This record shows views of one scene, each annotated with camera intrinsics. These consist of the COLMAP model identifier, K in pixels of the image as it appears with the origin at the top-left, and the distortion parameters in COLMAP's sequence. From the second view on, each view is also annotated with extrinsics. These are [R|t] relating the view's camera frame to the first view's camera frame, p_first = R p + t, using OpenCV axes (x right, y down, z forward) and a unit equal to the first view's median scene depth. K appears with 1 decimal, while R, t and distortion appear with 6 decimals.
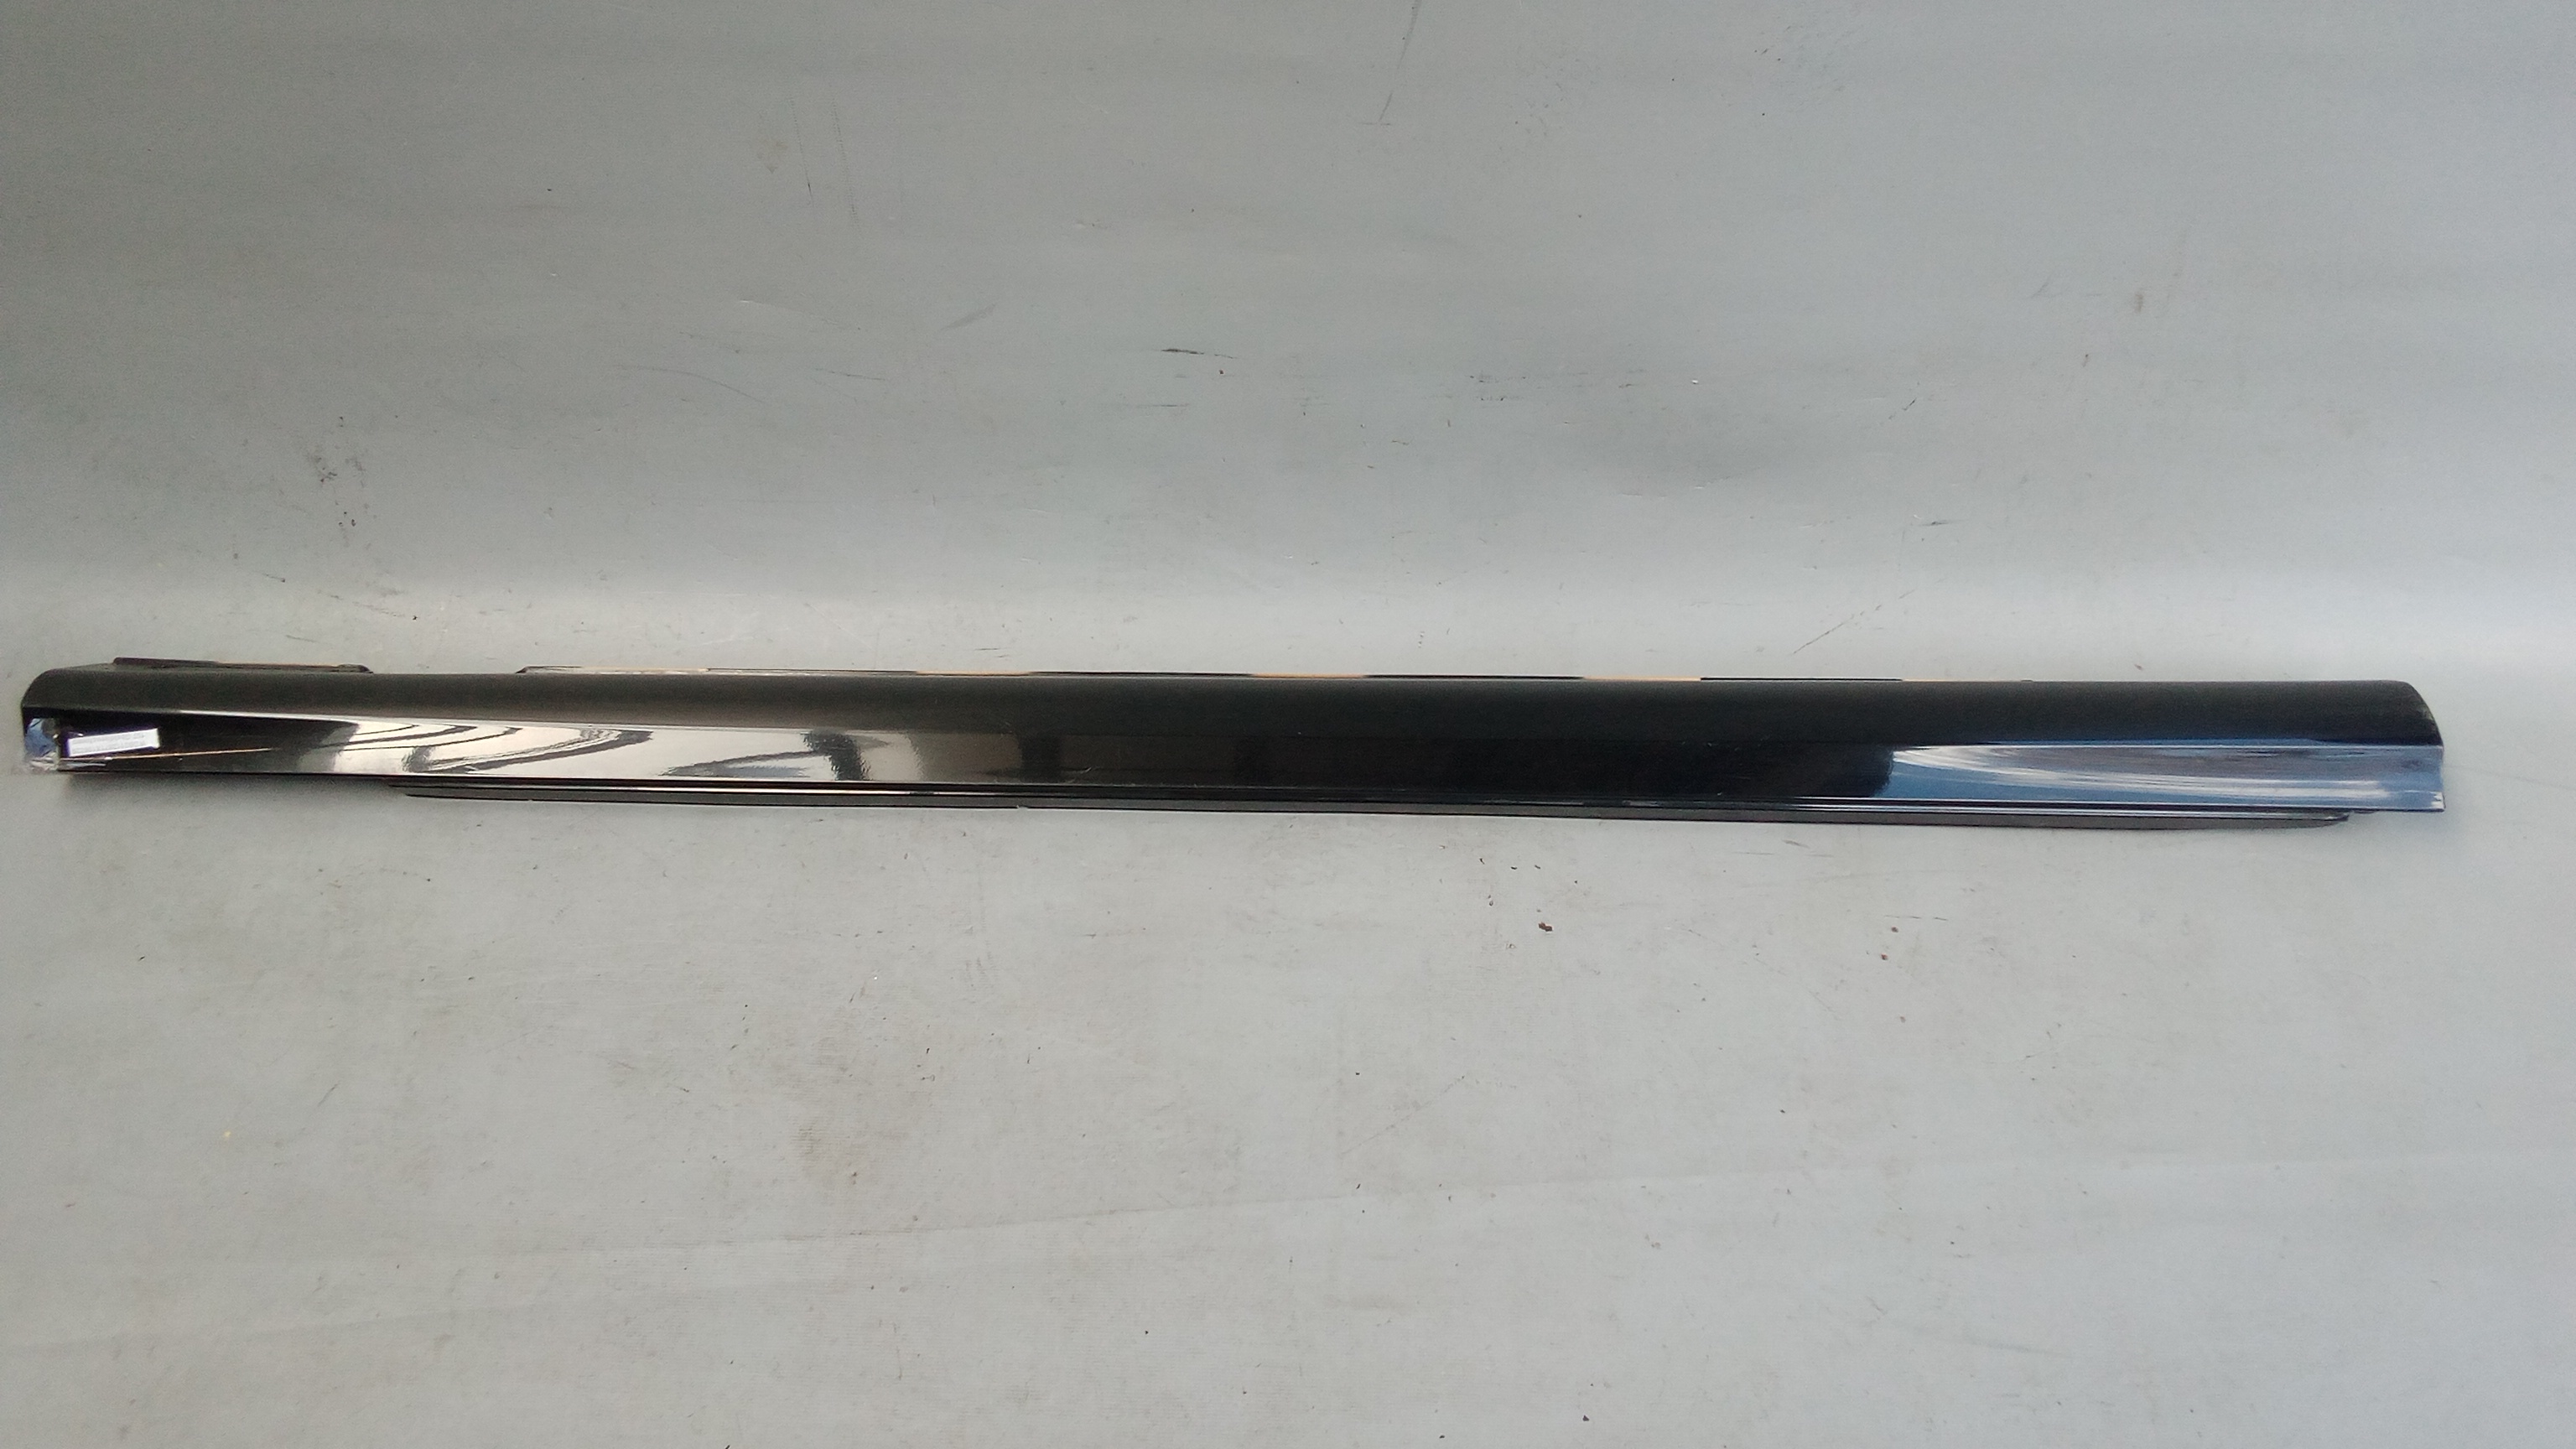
lens RADIAL K [[2014.5, 0, 1311.2], [0, 2014.5, 723.1], [0, 0, 1]] dist [0.047314, -0.088984]
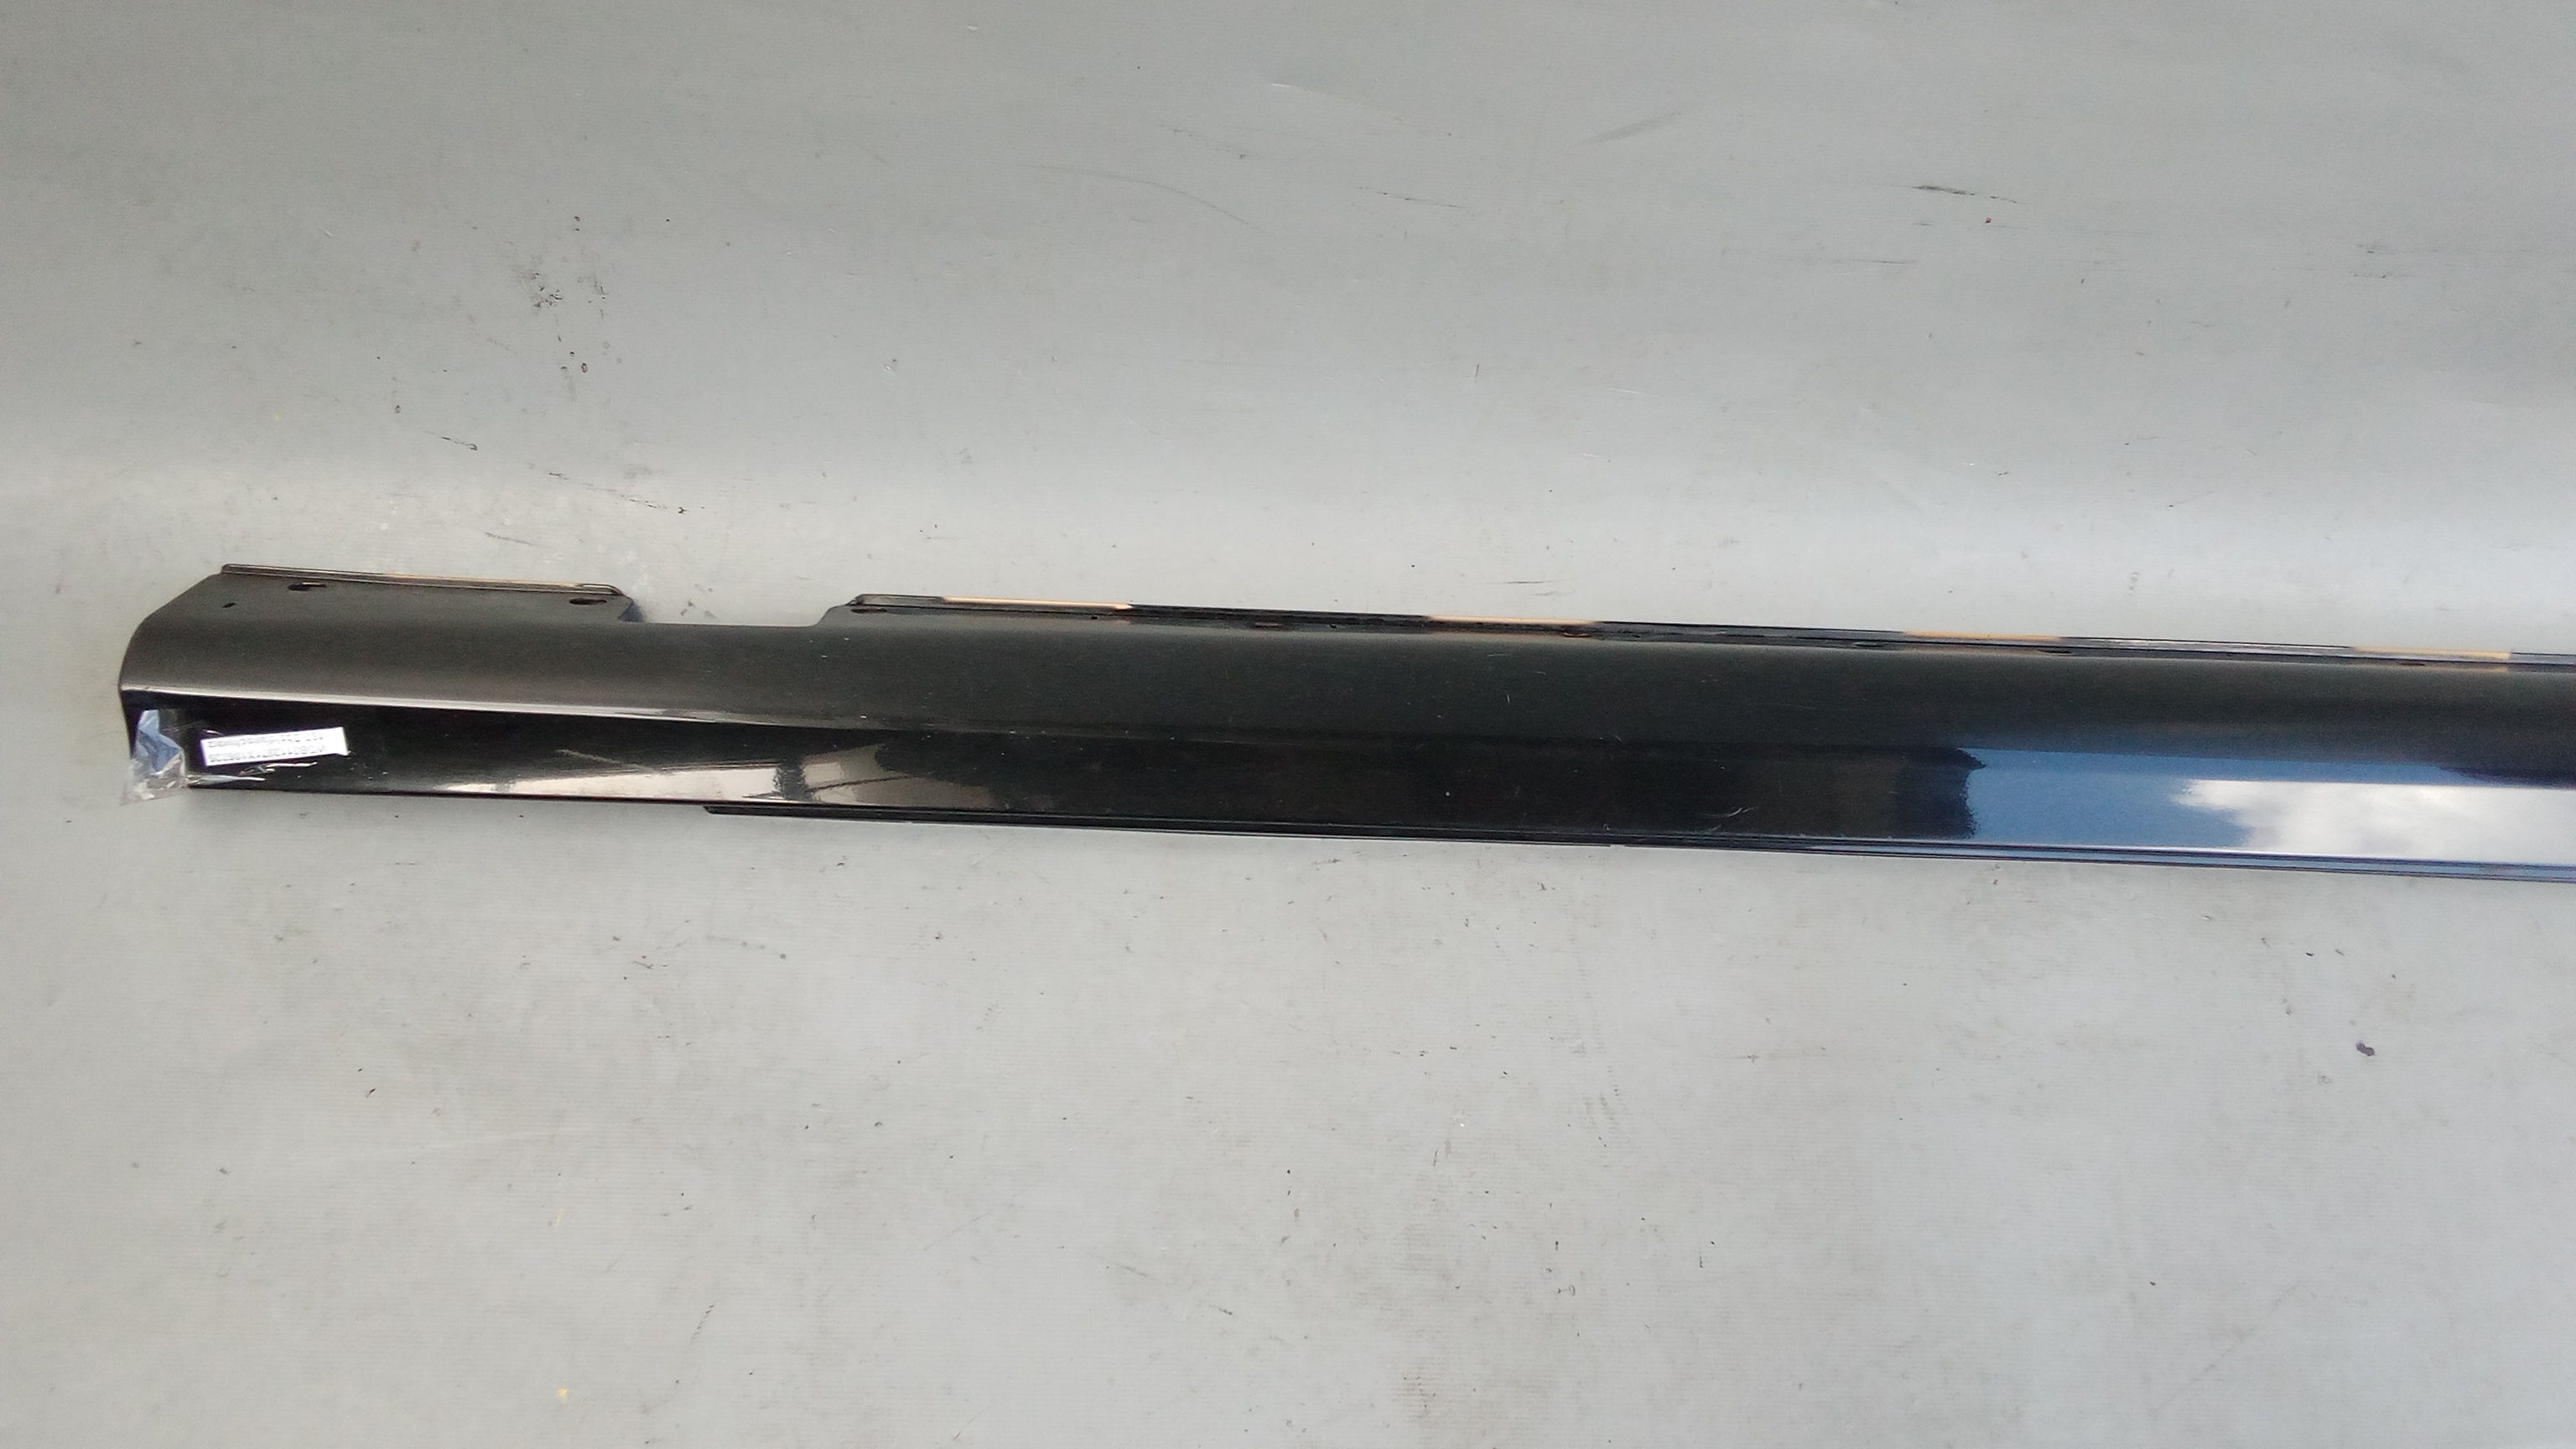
lens RADIAL K [[2014.5, 0, 1311.2], [0, 2014.5, 723.1], [0, 0, 1]] dist [0.047314, -0.088984]
pose [[0.996124, 0.019530, 0.085761, -0.324639], [-0.040678, 0.966789, 0.252317, -0.179499], [-0.077985, -0.254827, 0.963837, 0.359594]]
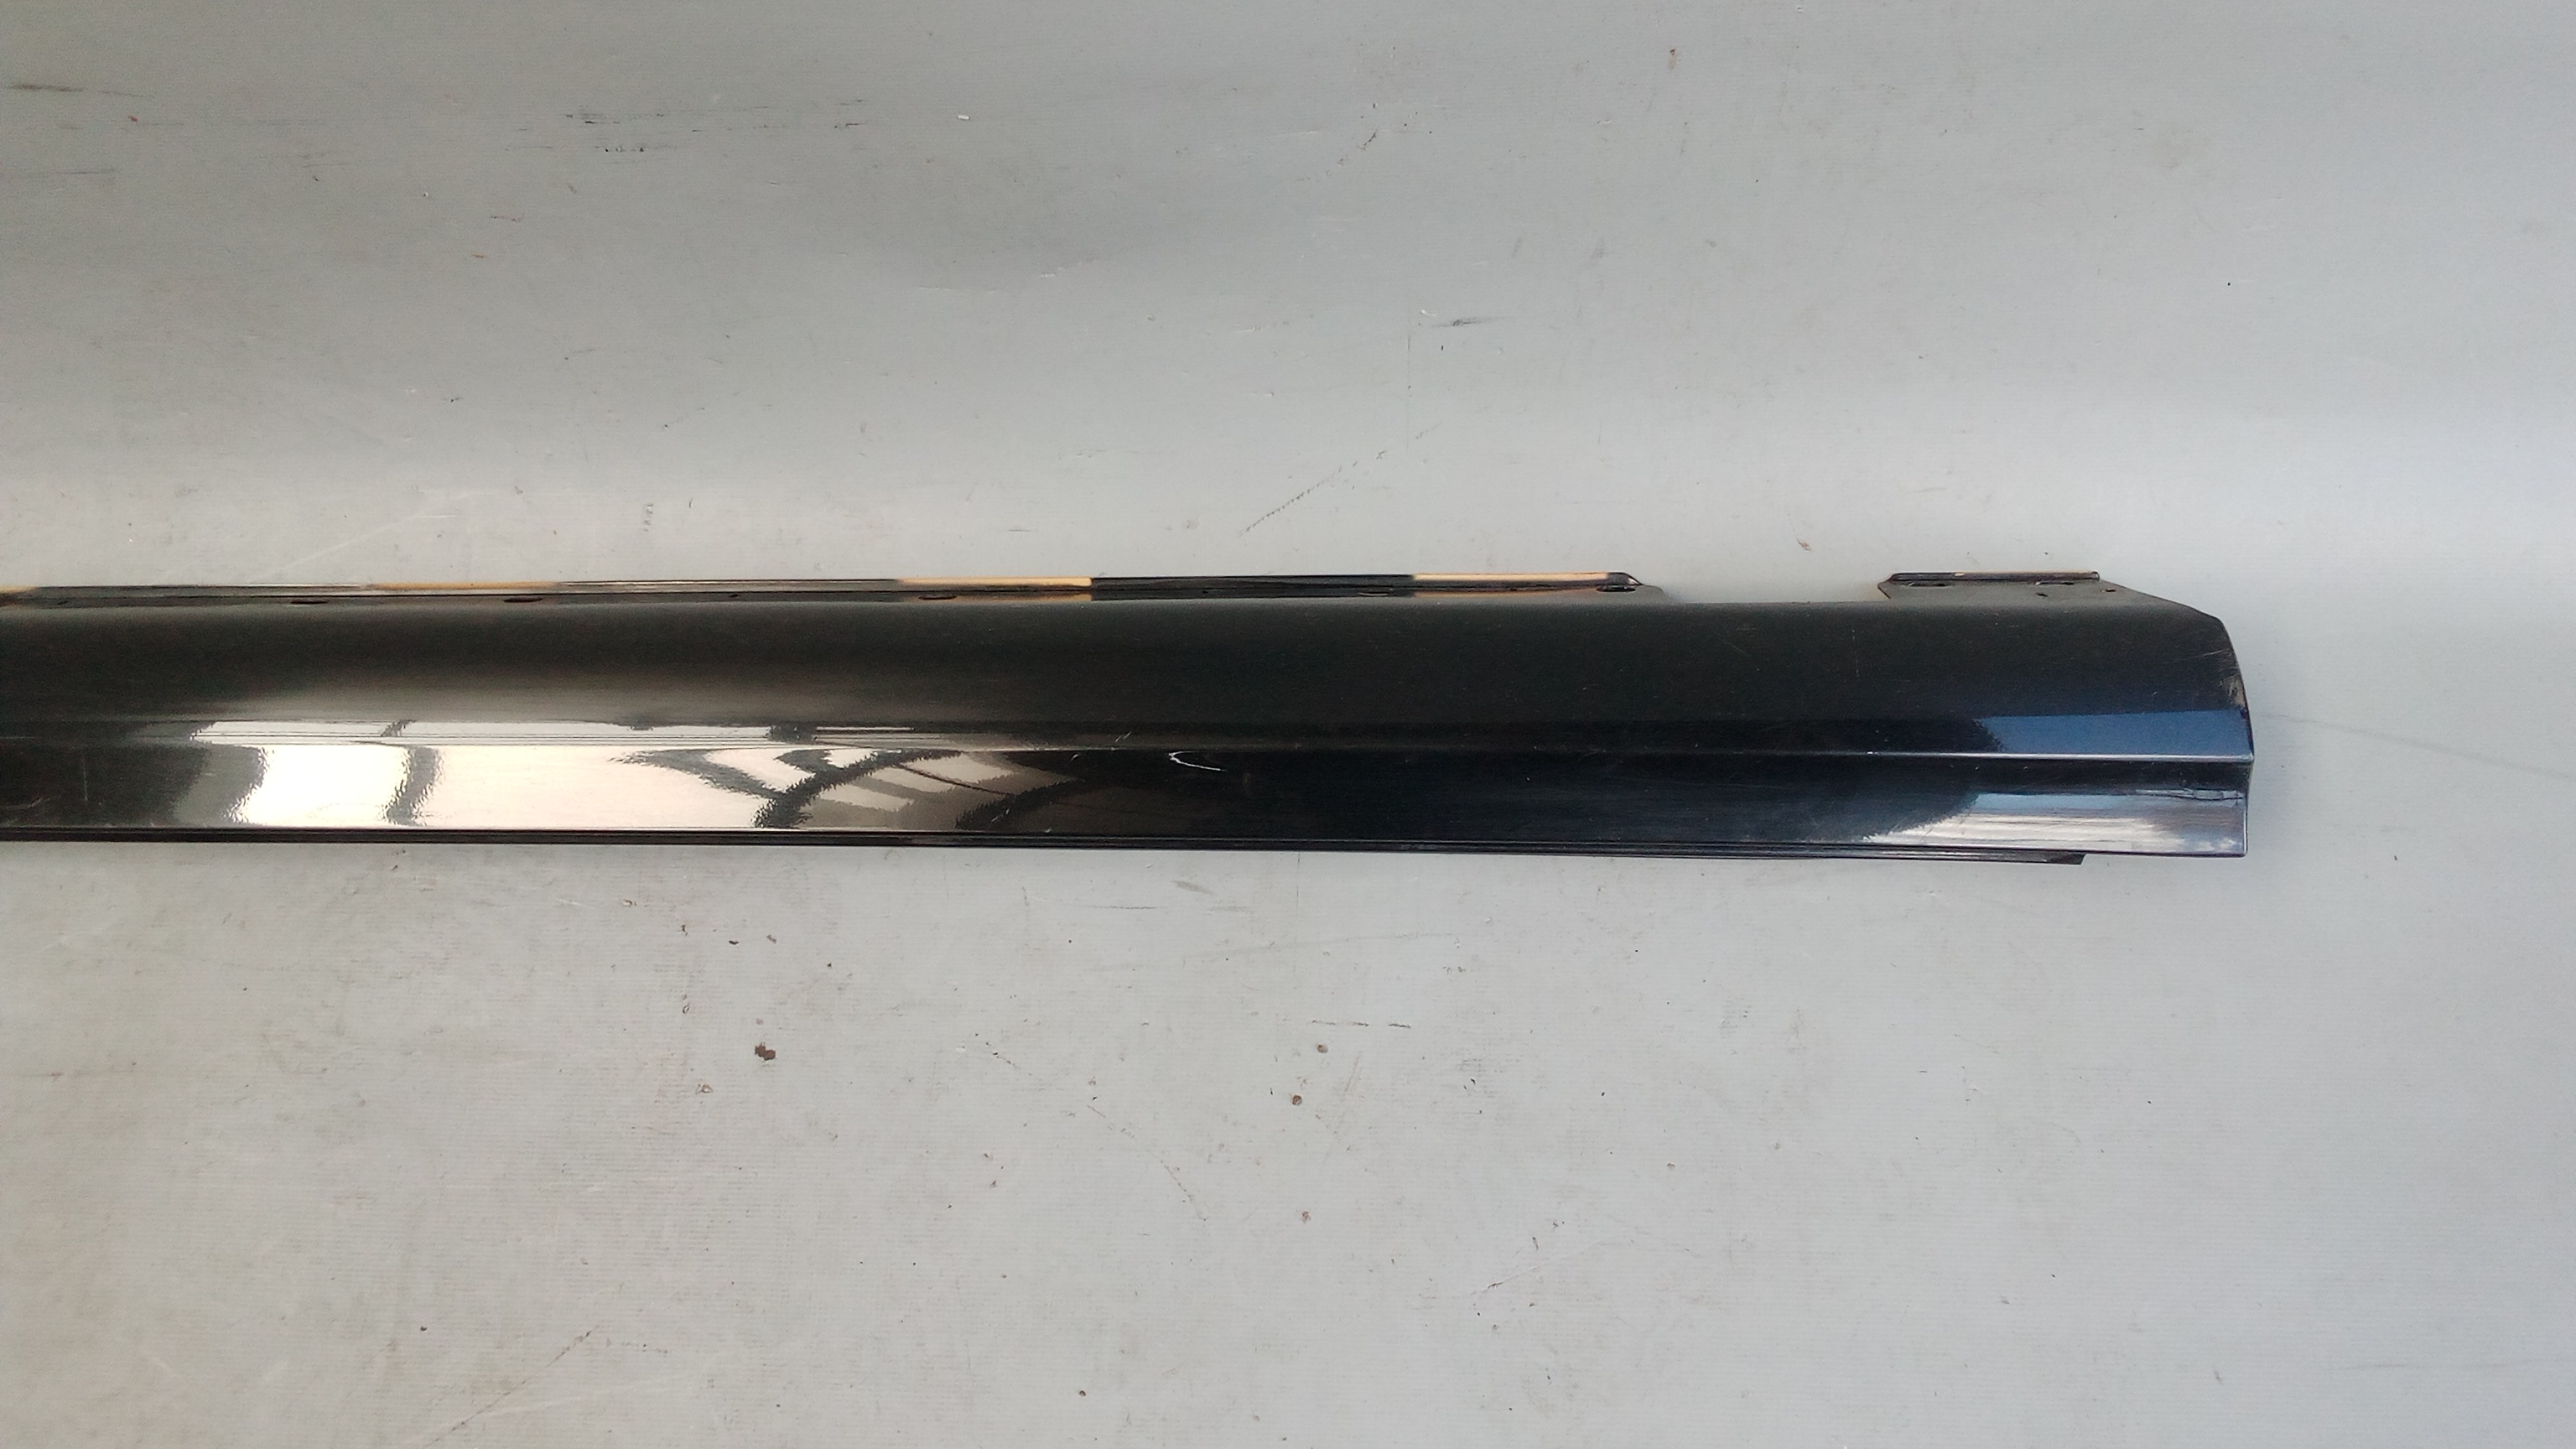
lens RADIAL K [[2014.5, 0, 1311.2], [0, 2014.5, 723.1], [0, 0, 1]] dist [0.047314, -0.088984]
pose [[0.998996, -0.017321, -0.041307, 0.312722], [0.028886, 0.953943, 0.298595, -0.177979], [0.034233, -0.299488, 0.953486, 0.439742]]
